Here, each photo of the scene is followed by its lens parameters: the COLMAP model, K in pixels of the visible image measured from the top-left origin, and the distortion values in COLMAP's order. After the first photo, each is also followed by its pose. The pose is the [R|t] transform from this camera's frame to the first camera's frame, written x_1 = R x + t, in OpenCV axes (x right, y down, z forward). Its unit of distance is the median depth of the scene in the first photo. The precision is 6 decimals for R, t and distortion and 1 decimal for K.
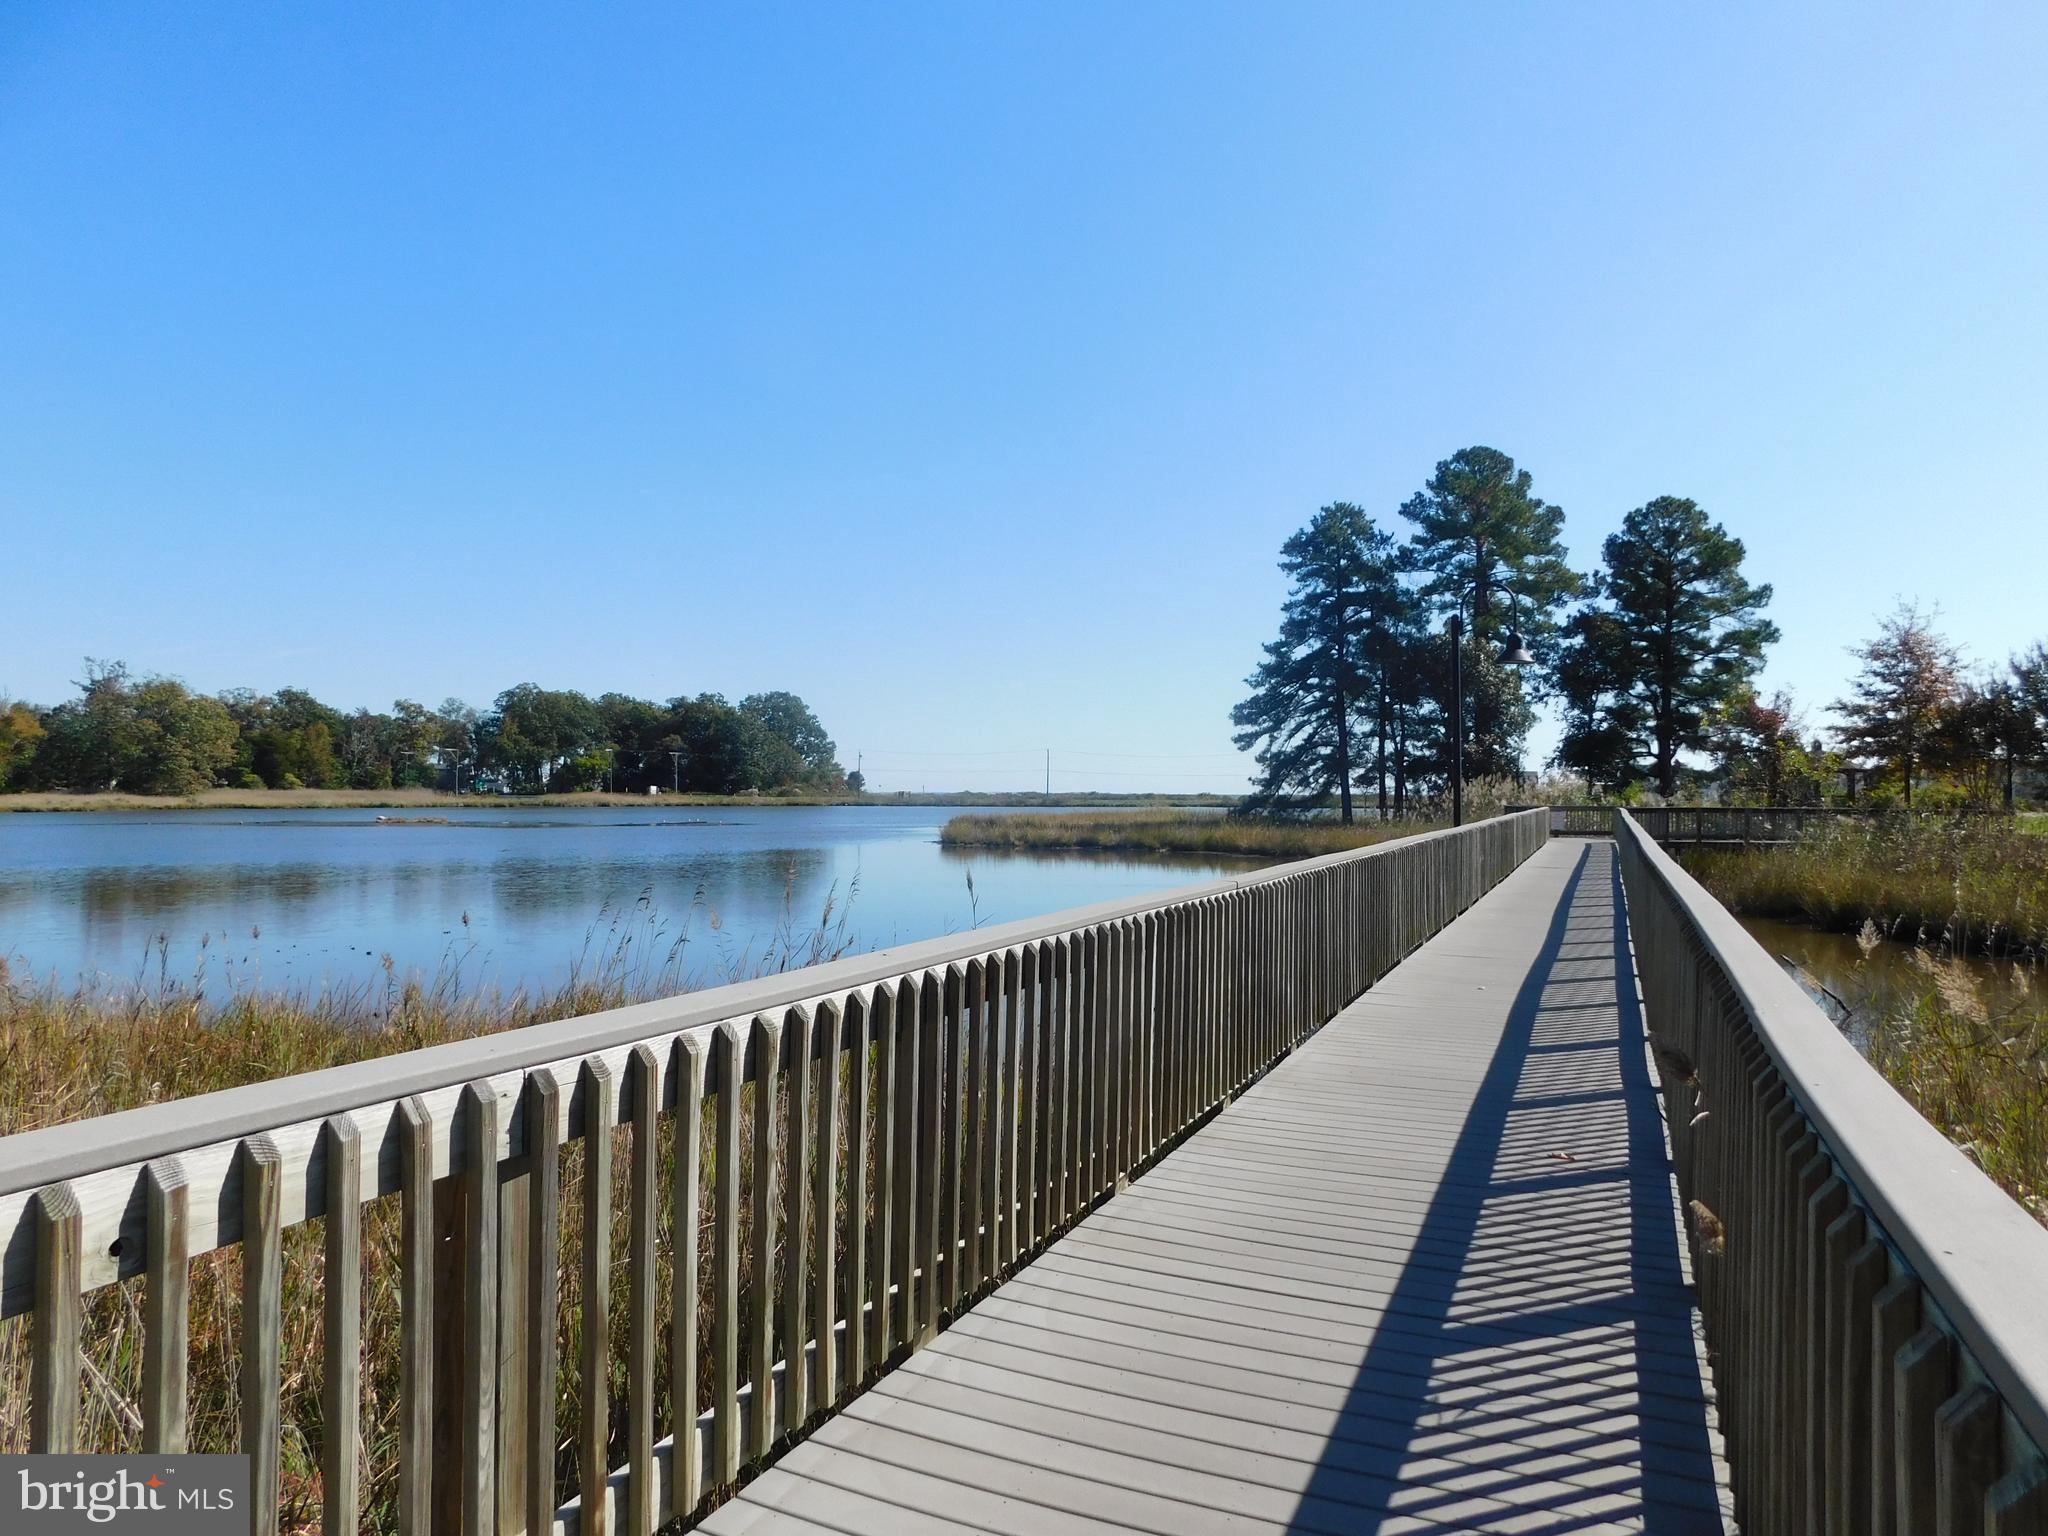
lens RADIAL K [[1364.3, 0, 1016.4], [0, 1364.3, 764.9], [0, 0, 1]] dist [-0.032275, 0.012591]
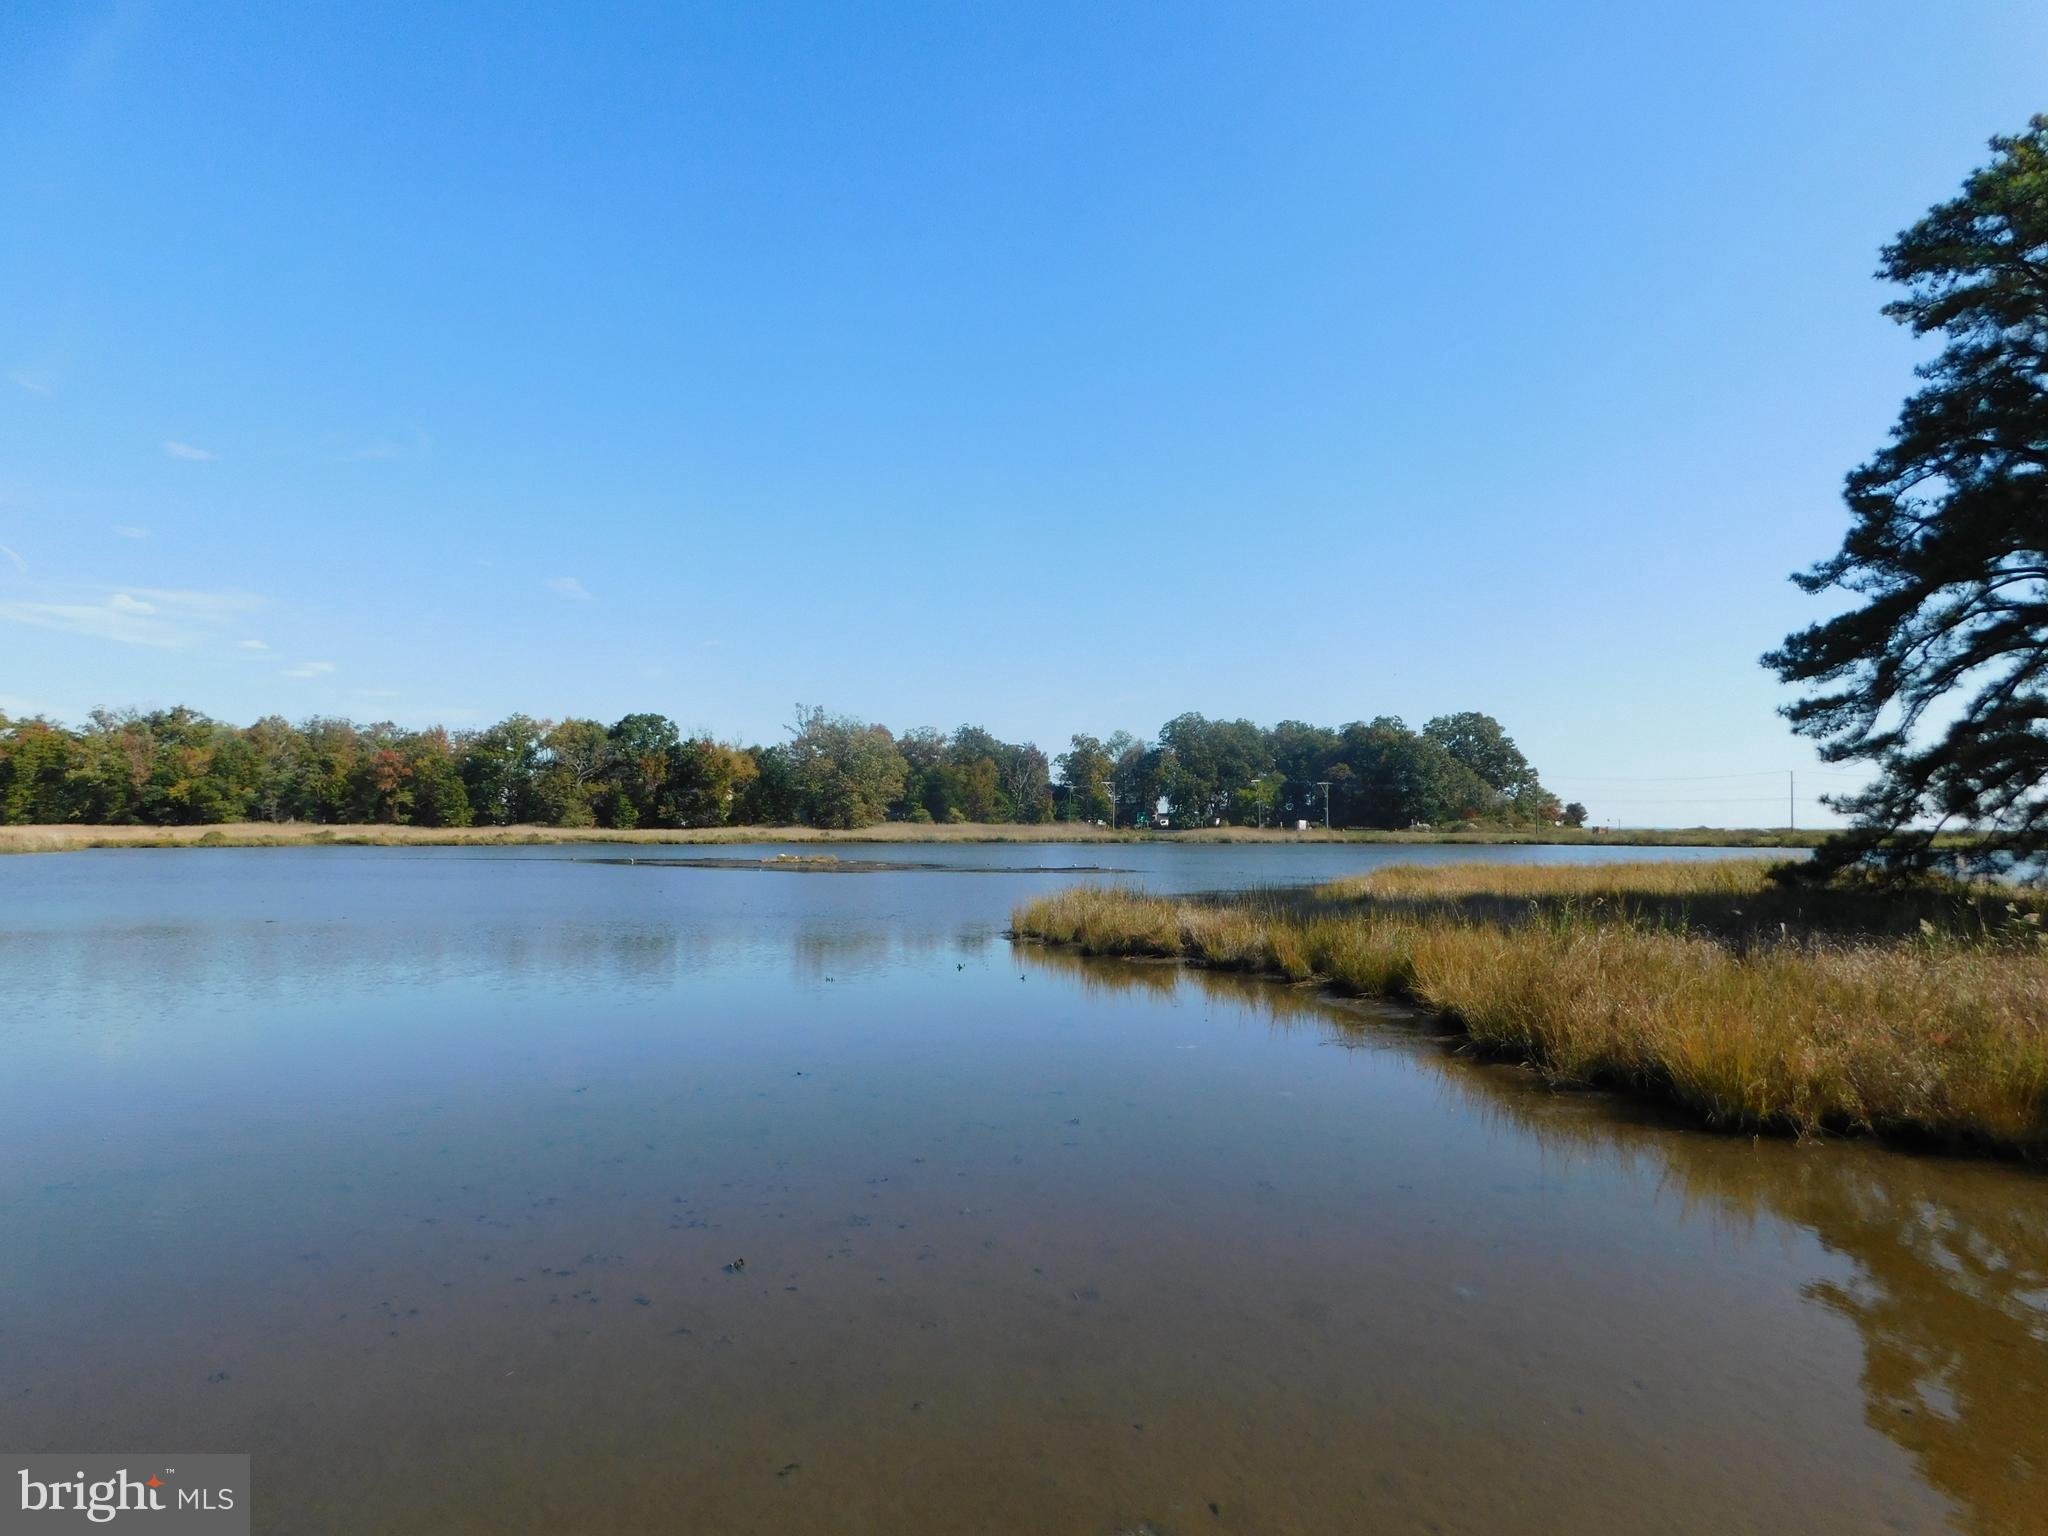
lens RADIAL K [[1364.3, 0, 1033.8], [0, 1364.3, 789.3], [0, 0, 1]] dist [-0.032275, 0.012591]
pose [[0.851720, -0.012003, -0.523859, 0.053358], [0.007781, 0.999917, -0.010260, 0.003000], [0.523939, 0.004662, 0.851743, 0.139611]]
